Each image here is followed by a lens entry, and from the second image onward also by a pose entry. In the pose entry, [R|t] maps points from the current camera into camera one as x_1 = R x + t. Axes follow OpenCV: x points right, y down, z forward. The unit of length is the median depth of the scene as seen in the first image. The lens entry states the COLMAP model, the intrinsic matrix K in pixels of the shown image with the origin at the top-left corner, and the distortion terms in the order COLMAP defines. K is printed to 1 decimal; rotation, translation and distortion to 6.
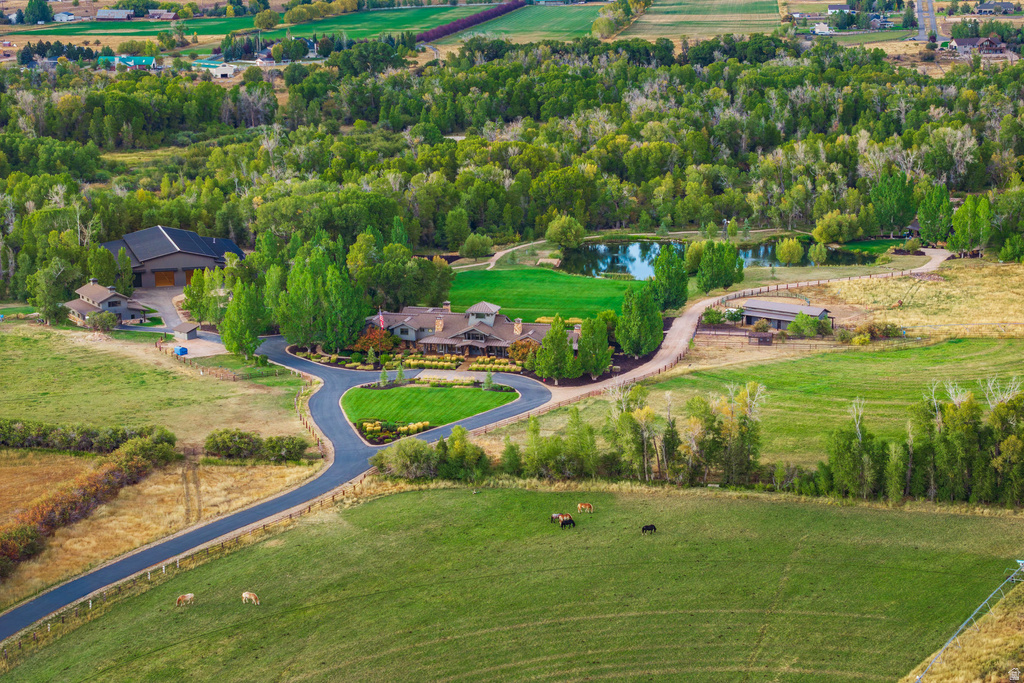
lens RADIAL K [[2032.5, 0, 511.7], [0, 2032.5, 341.5], [0, 0, 1]] dist [0.060185, 0.000000]
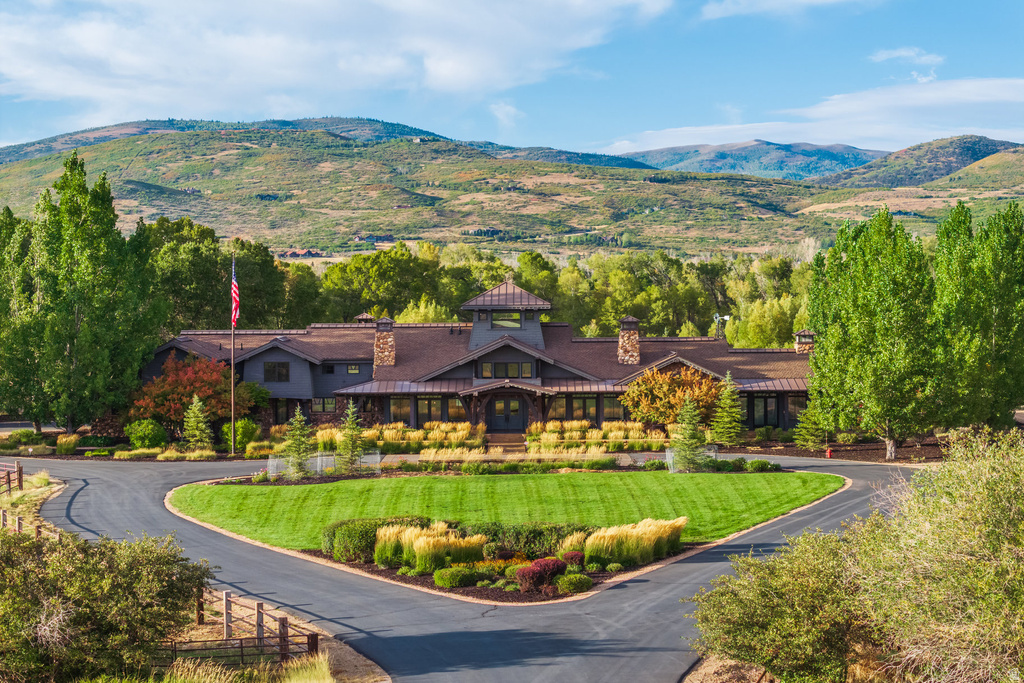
lens RADIAL K [[2032.5, 0, 512.3], [0, 2032.5, 341.4], [0, 0, 1]] dist [0.060185, 0.000000]
pose [[0.974158, -0.005282, 0.225805, -0.092169], [0.045491, 0.983828, -0.173241, 0.050130], [-0.221239, 0.179036, 0.958645, 0.690169]]
